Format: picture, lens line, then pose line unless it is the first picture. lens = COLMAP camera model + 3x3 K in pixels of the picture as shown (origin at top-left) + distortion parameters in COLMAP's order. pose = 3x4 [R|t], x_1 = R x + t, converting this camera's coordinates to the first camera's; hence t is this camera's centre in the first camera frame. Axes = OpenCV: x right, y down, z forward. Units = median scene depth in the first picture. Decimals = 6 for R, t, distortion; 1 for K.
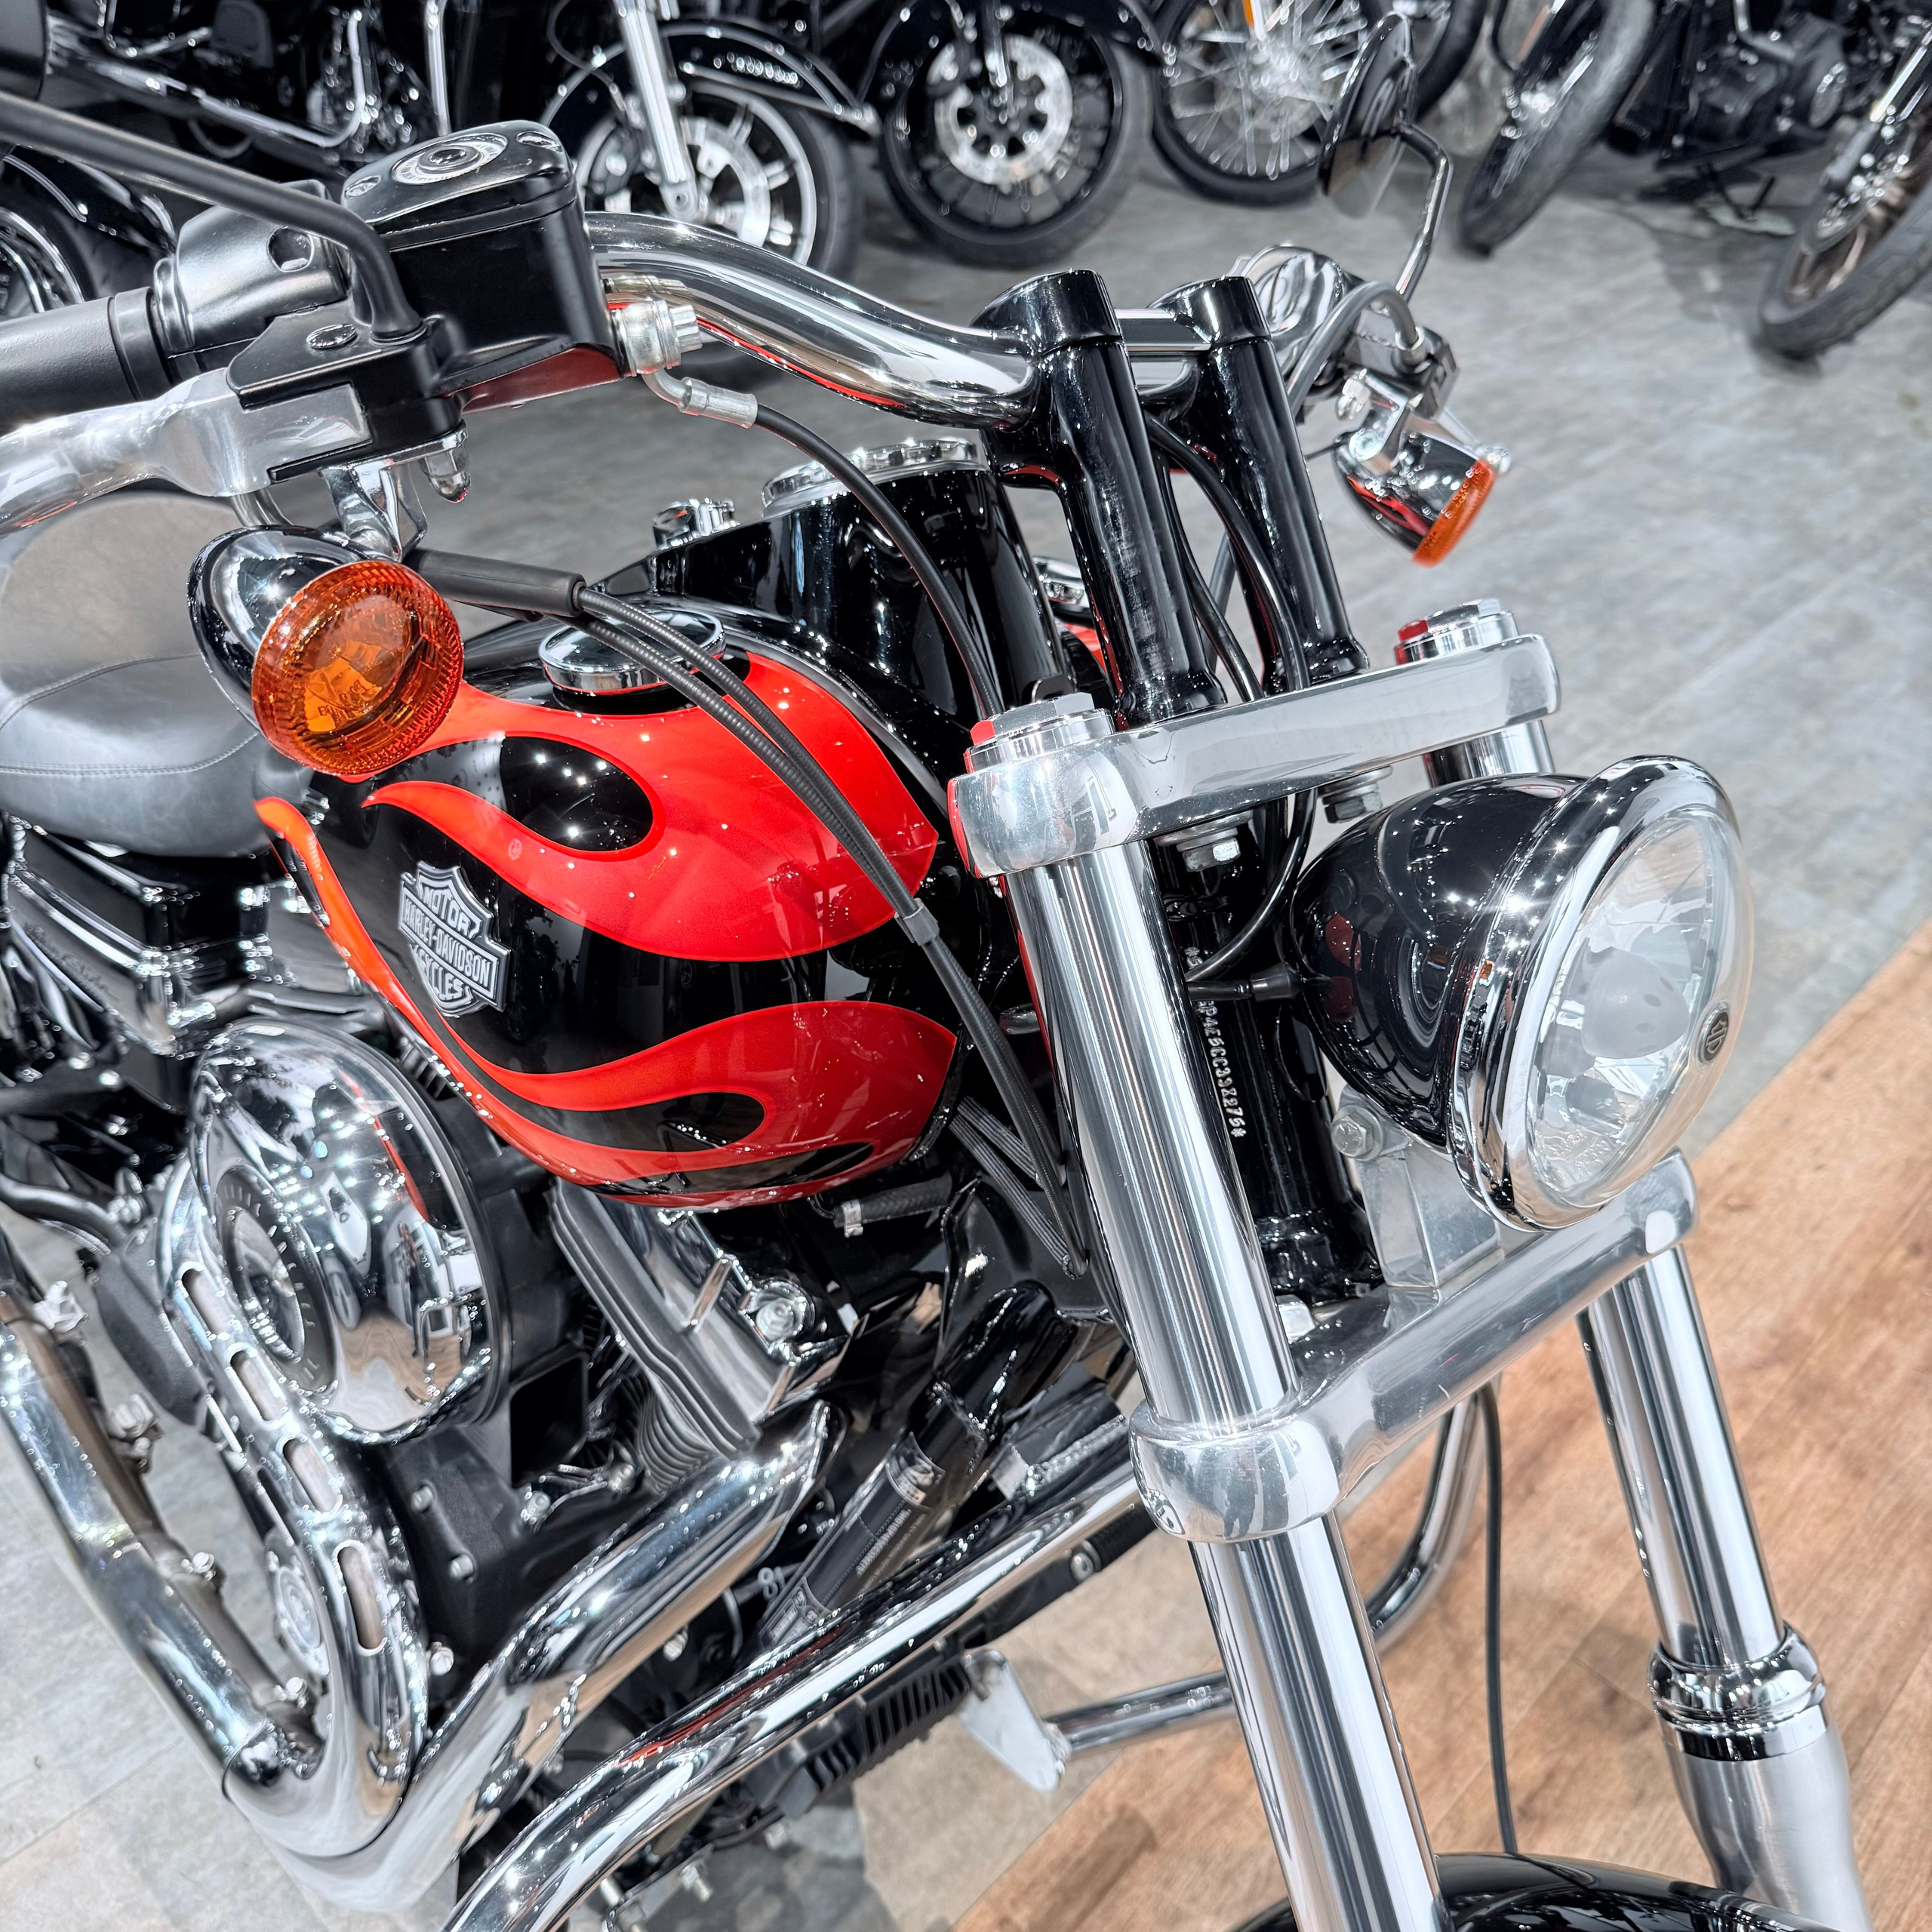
lens RADIAL K [[1855.4, 0, 948.8], [0, 1855.4, 974.6], [0, 0, 1]] dist [-0.011054, -0.004267]
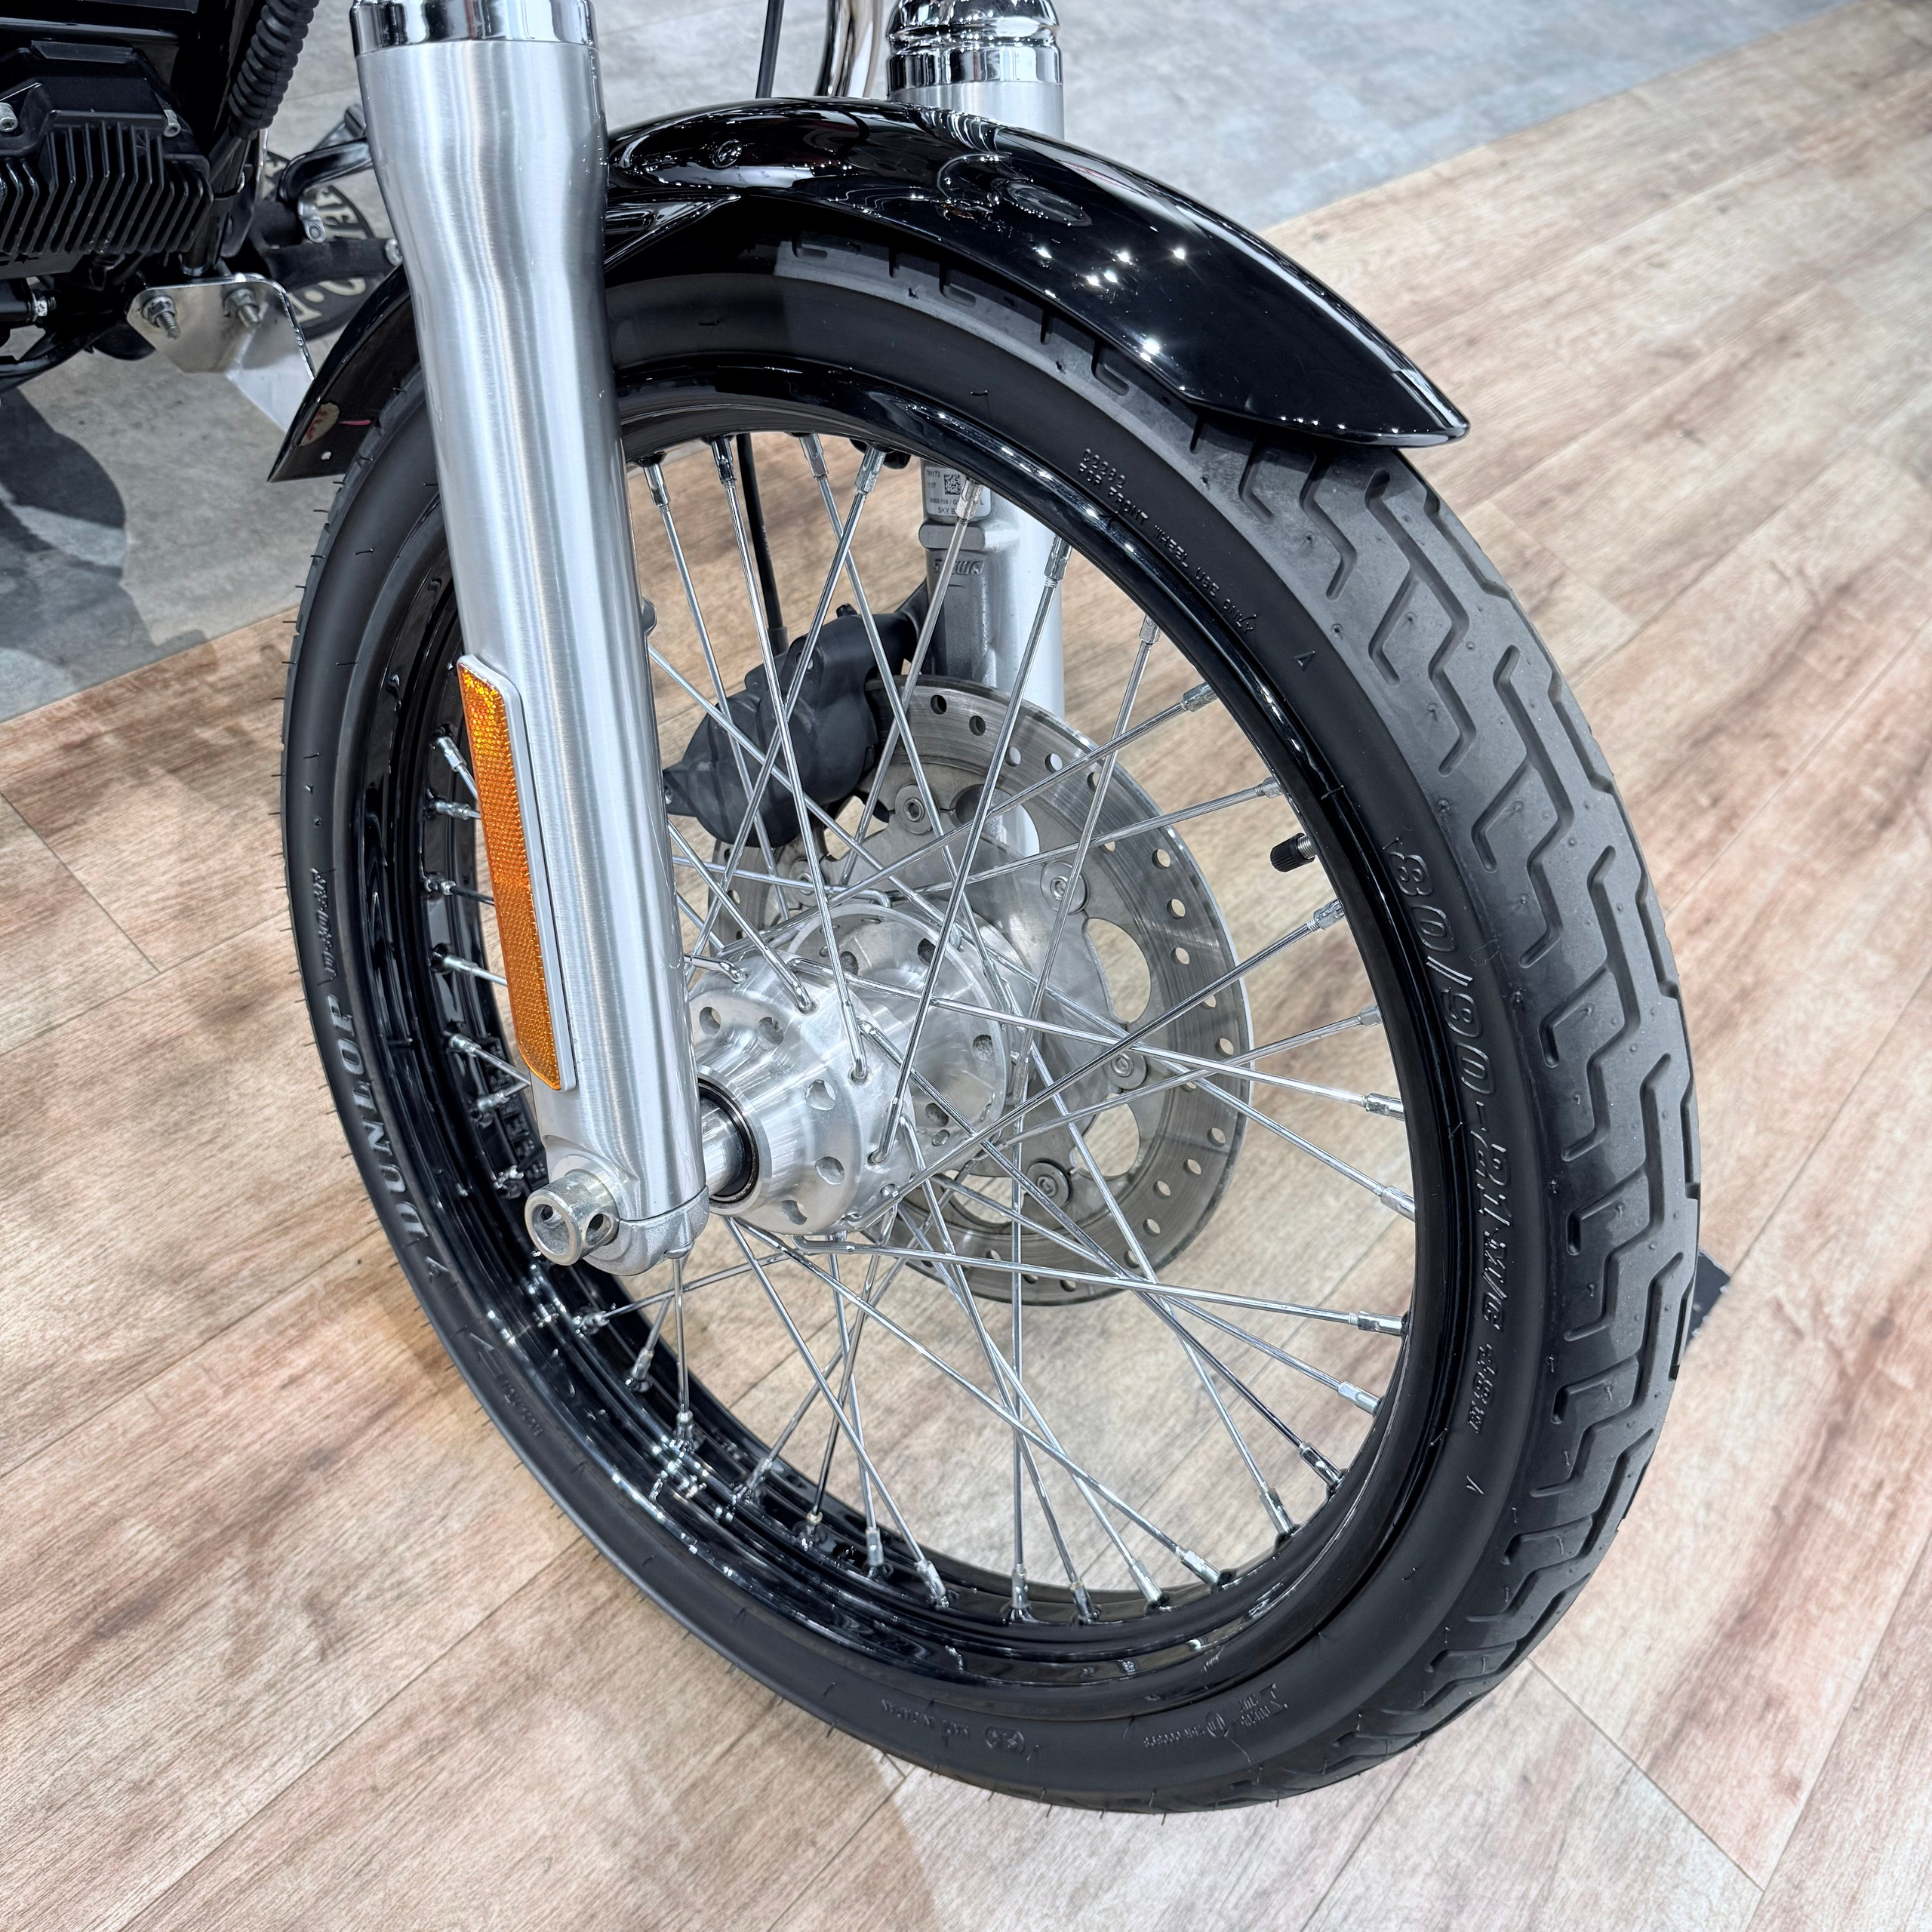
lens RADIAL K [[1813.3, 0, 957.8], [0, 1813.3, 972.4], [0, 0, 1]] dist [0.194020, -0.442255]
pose [[0.955208, 0.149011, 0.255684, 0.054222], [-0.212976, 0.946017, 0.244323, 0.131082], [-0.205474, -0.287834, 0.935378, -0.002792]]
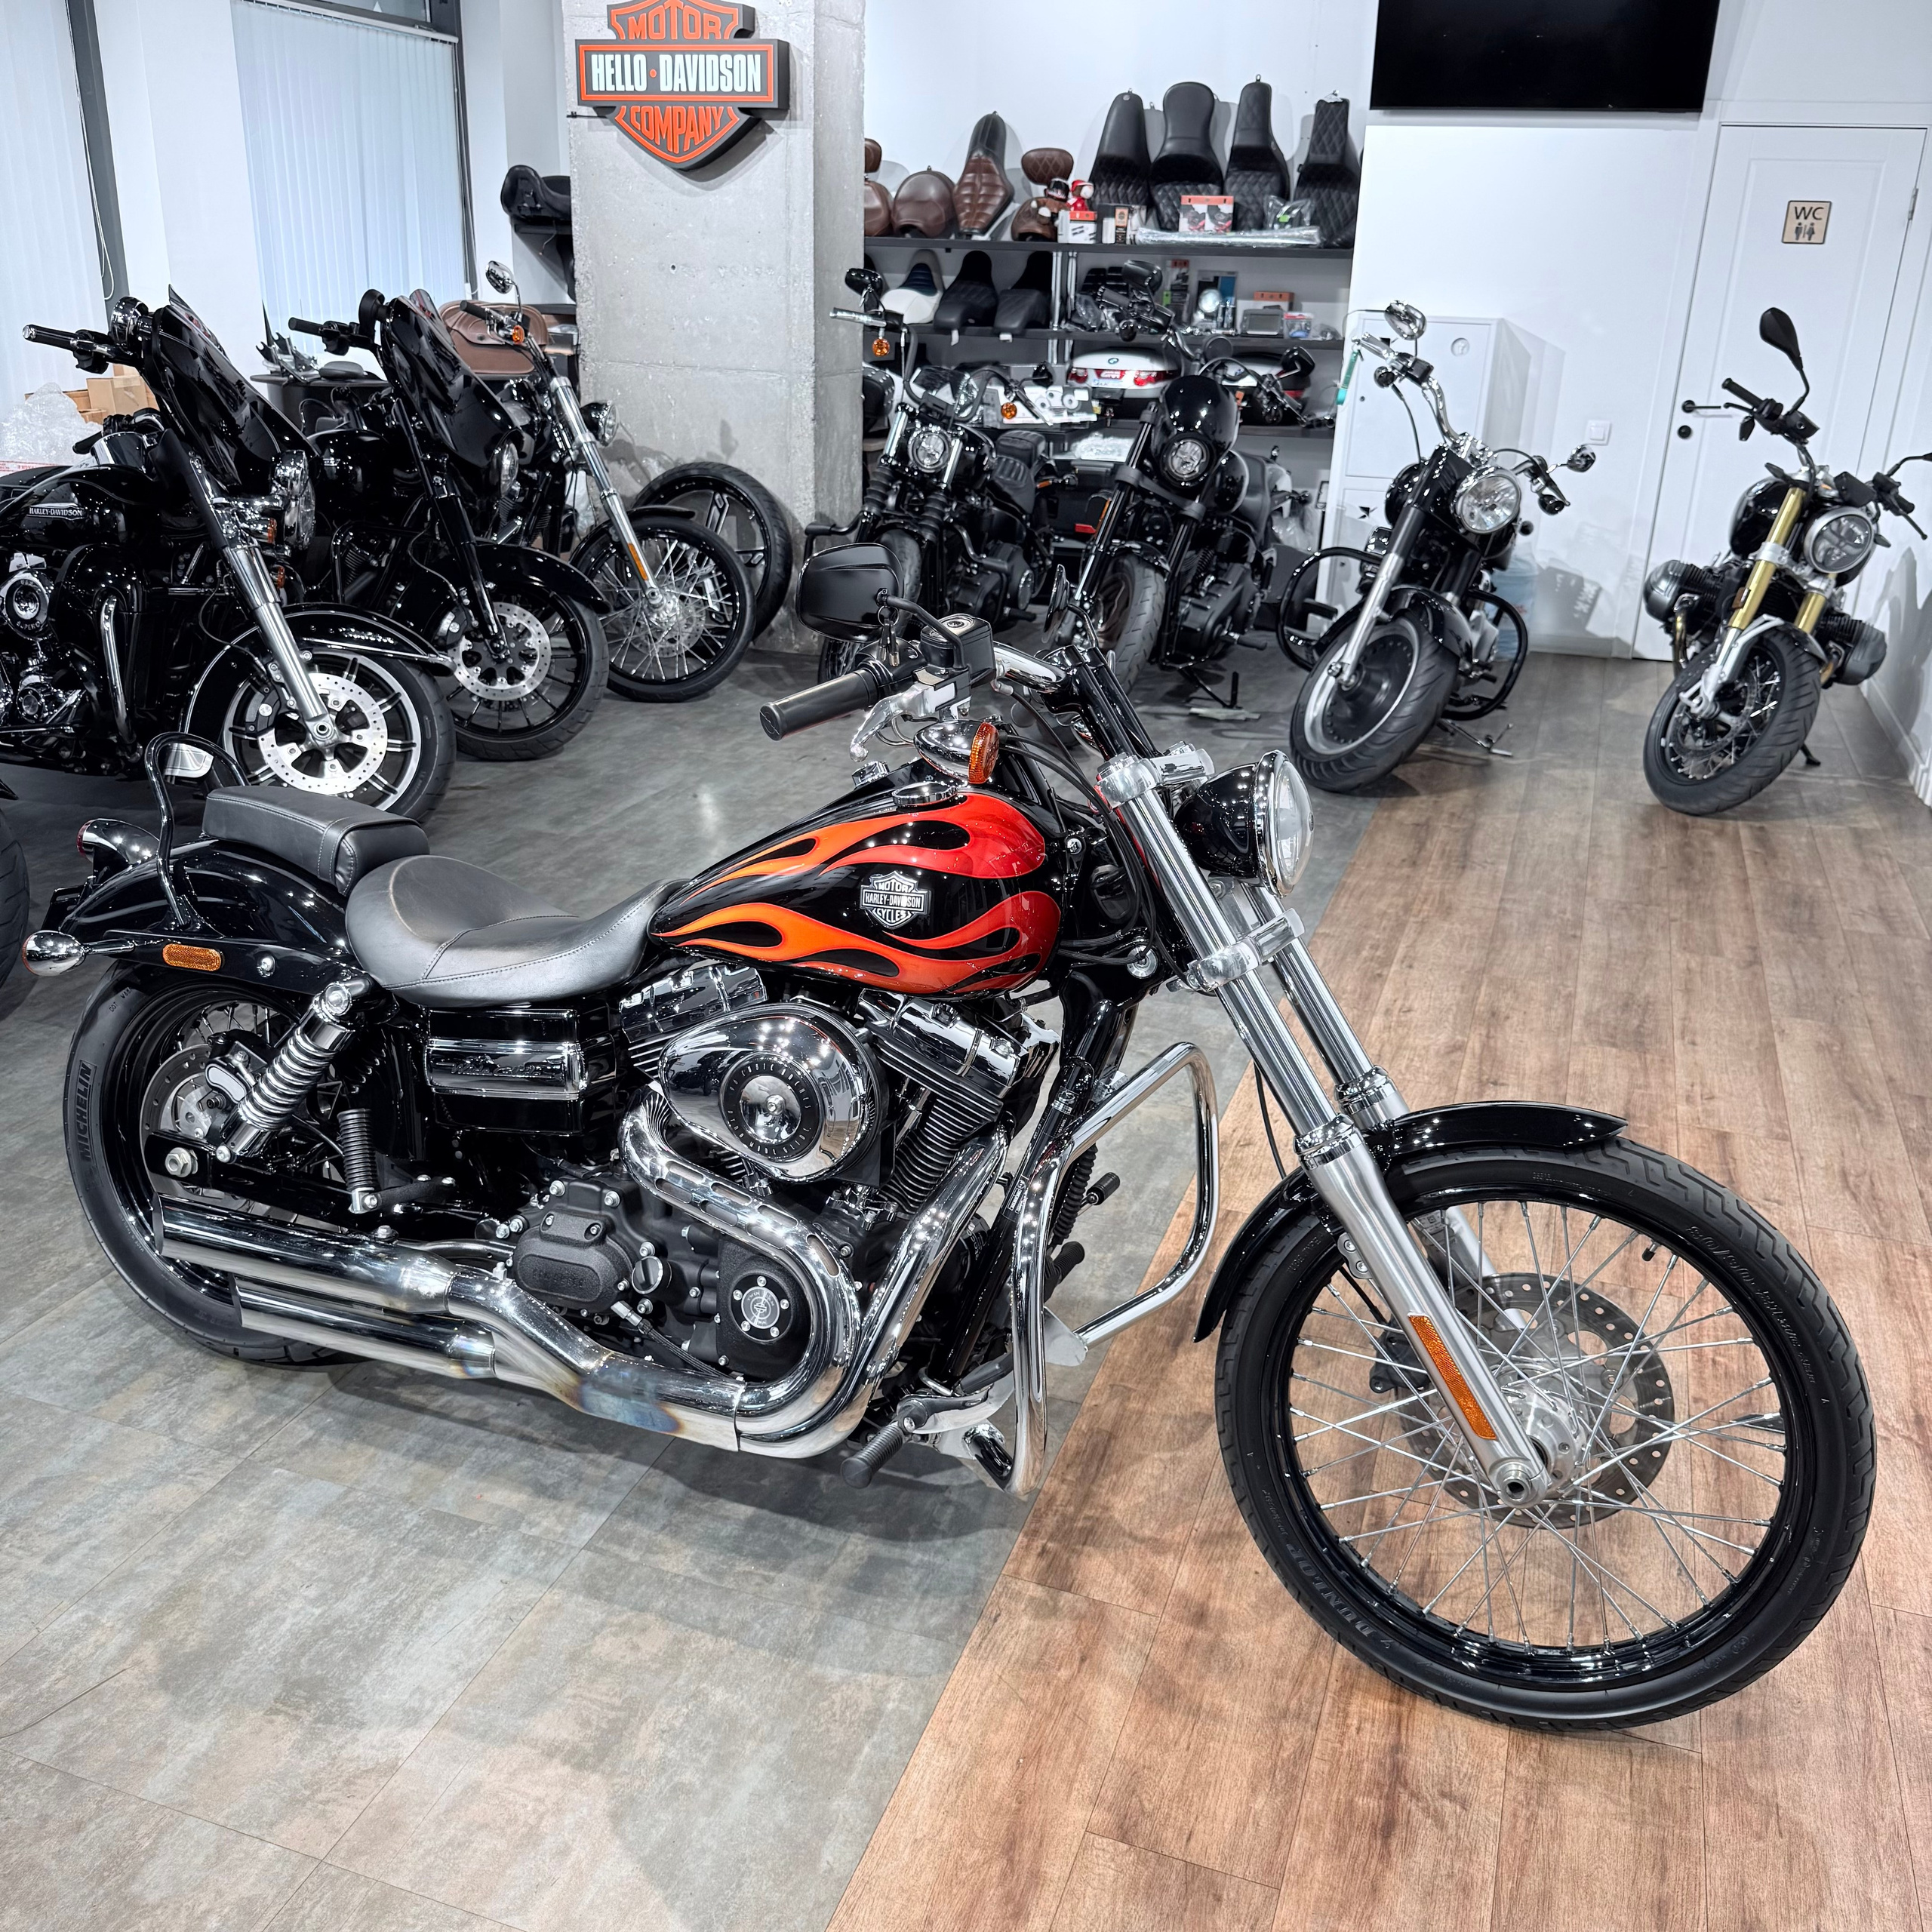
lens RADIAL K [[1803.3, 0, 960.1], [0, 1803.3, 967.3], [0, 0, 1]] dist [0.180451, -0.399846]
pose [[0.908155, -0.166284, 0.384193, -0.252834], [0.259873, 0.943422, -0.205963, 0.134688], [-0.328208, 0.286887, 0.899986, -0.291518]]
